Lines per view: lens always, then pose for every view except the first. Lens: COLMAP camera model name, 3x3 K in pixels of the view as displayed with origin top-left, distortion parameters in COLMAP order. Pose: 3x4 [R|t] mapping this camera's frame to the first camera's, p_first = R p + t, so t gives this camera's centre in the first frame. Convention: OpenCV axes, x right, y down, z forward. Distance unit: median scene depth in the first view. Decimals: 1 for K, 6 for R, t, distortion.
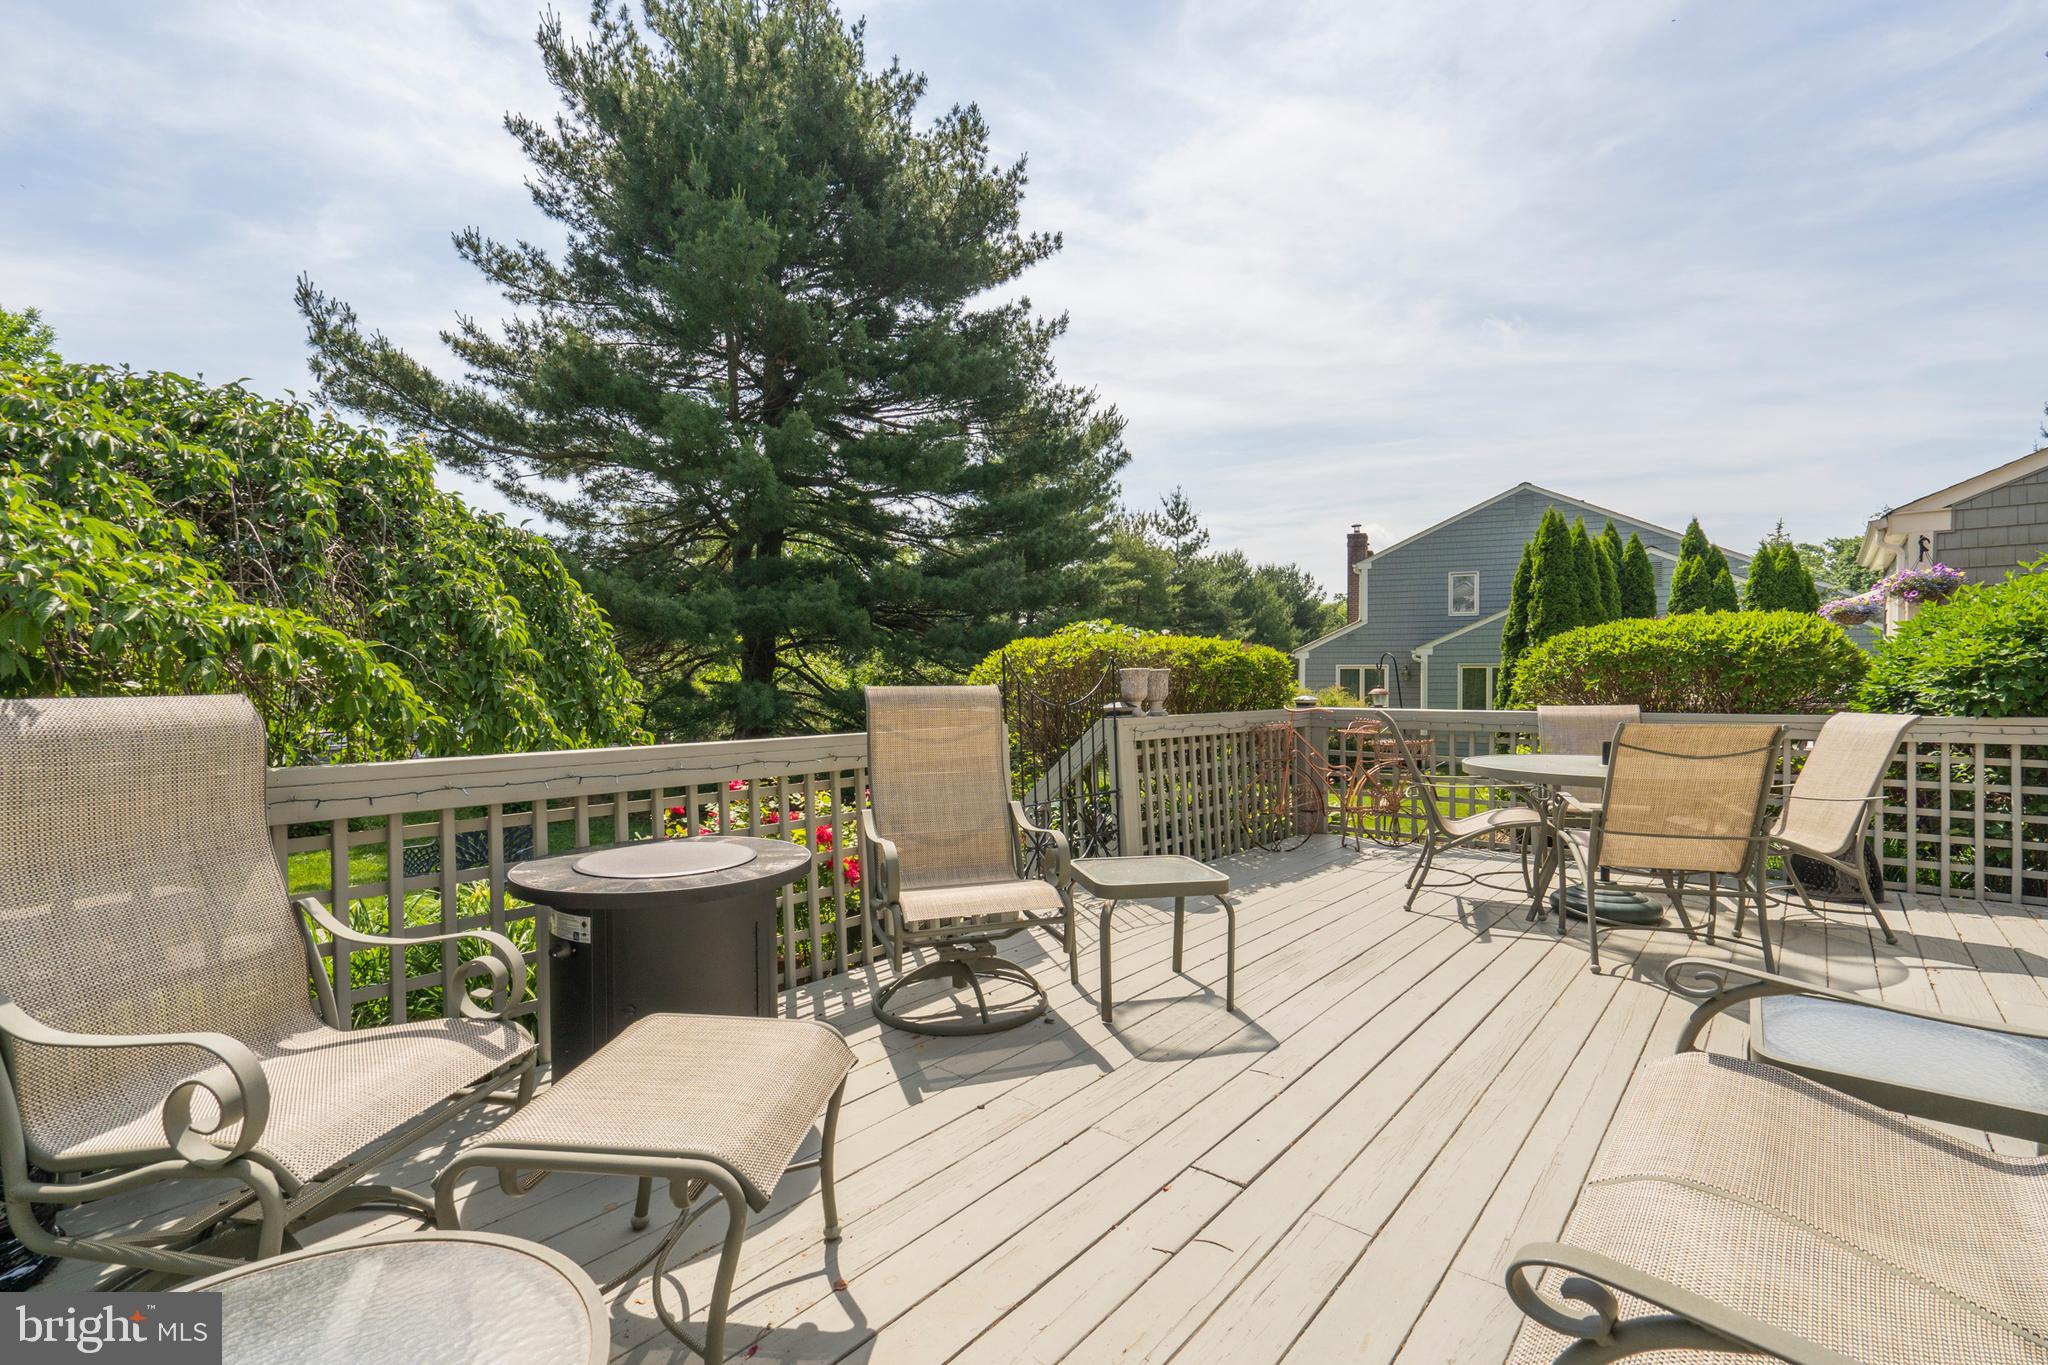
lens RADIAL K [[939.1, 0, 1018.4], [0, 939.1, 680.3], [0, 0, 1]] dist [-0.001490, -0.000170]
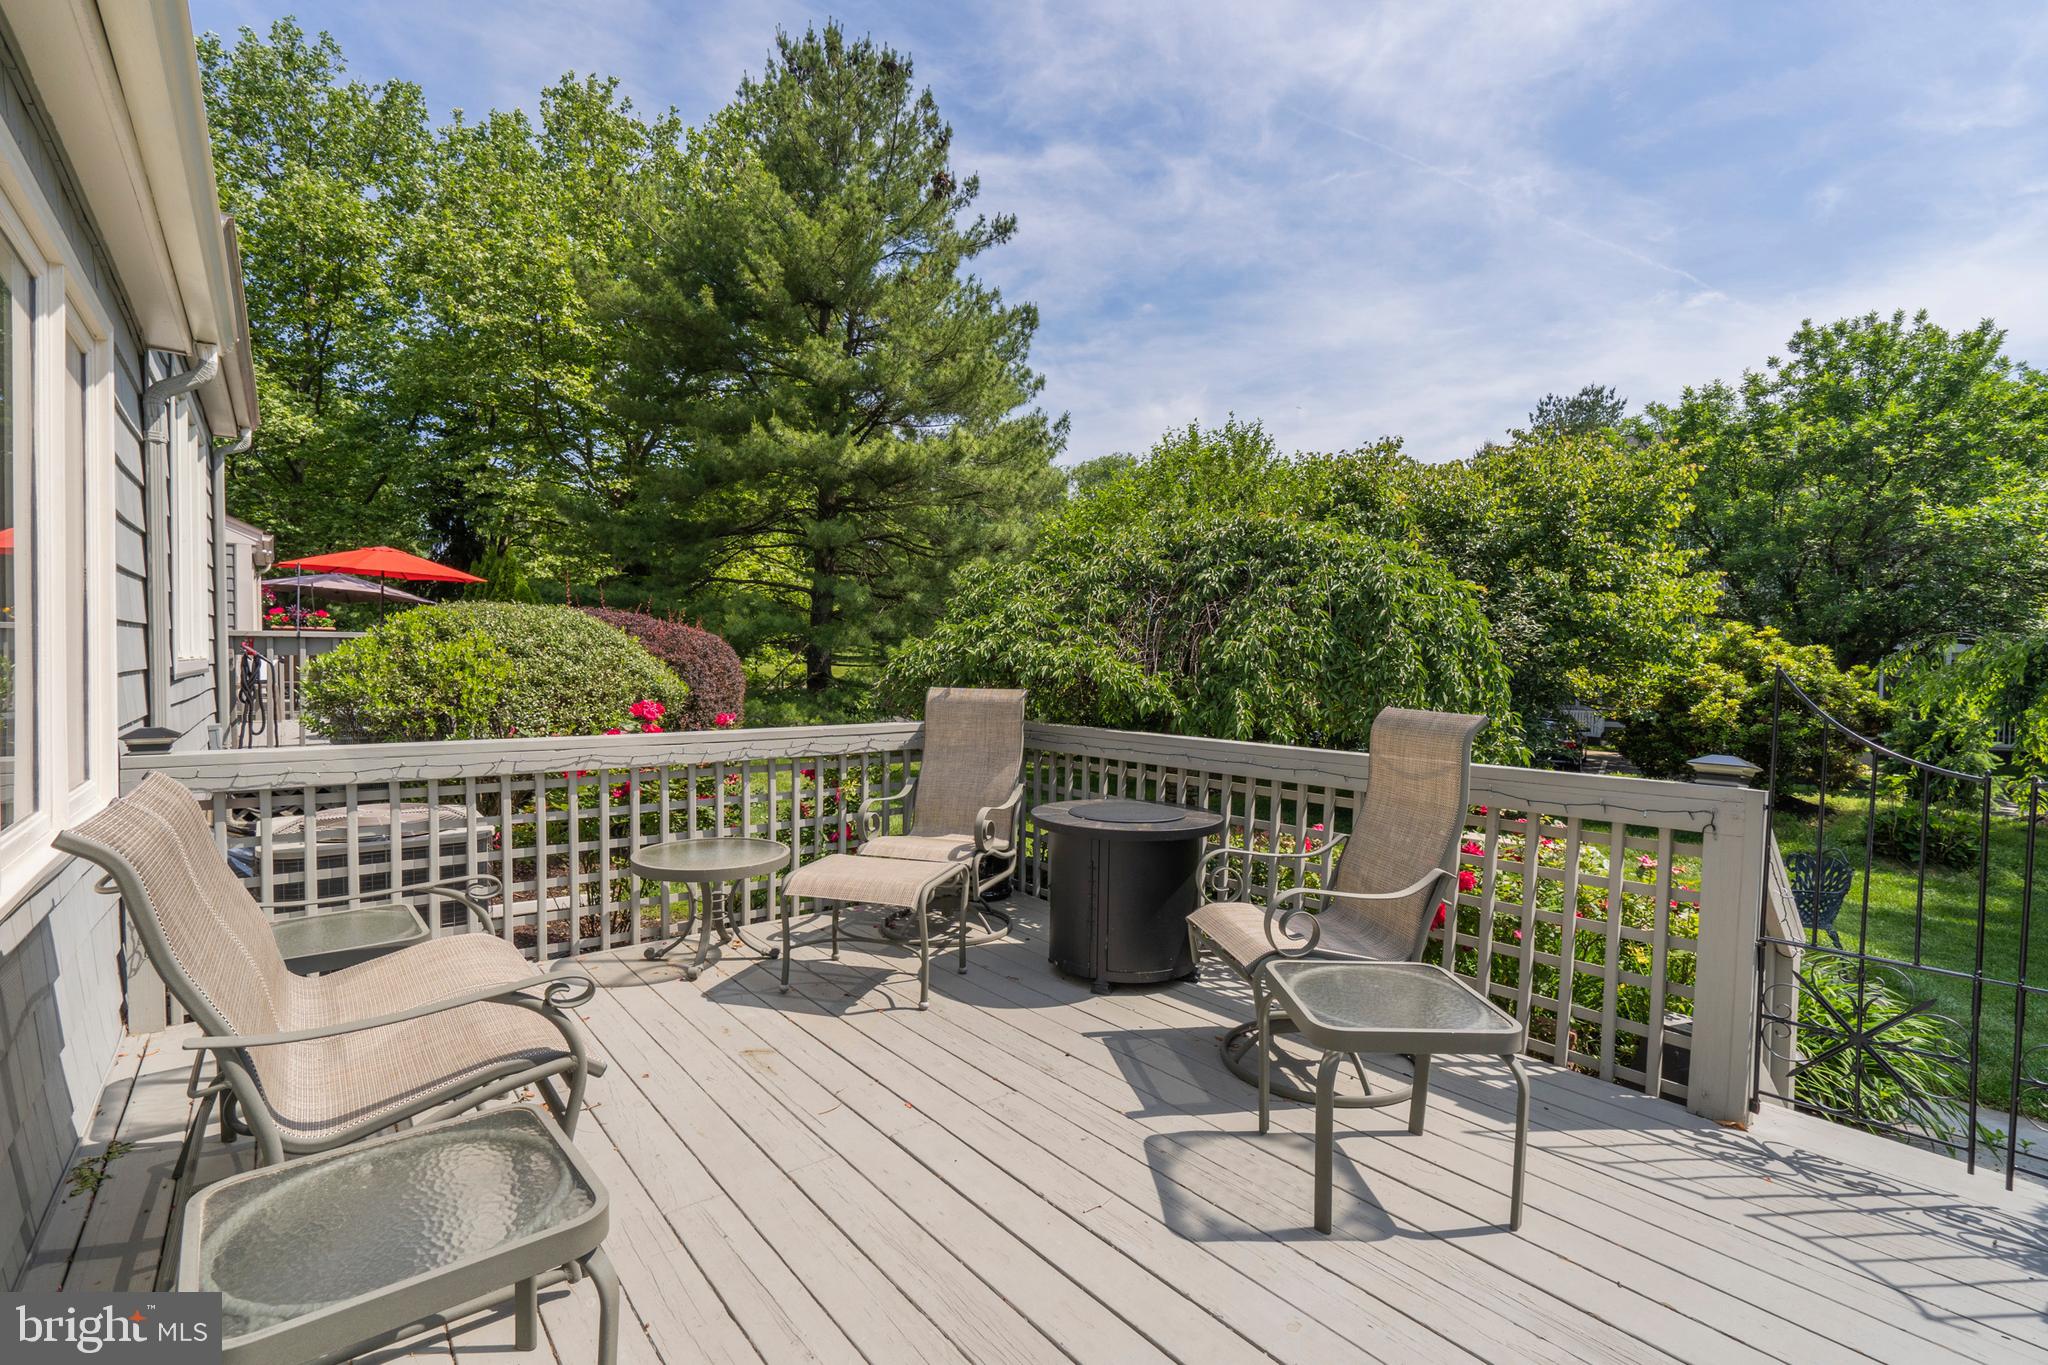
lens RADIAL K [[939.1, 0, 1018.8], [0, 939.1, 686.3], [0, 0, 1]] dist [-0.001490, -0.000170]
pose [[-0.199293, 0.026078, -0.979593, 1.039819], [-0.017462, 0.999393, 0.030158, -0.046900], [0.979784, 0.023115, -0.198716, 1.066978]]
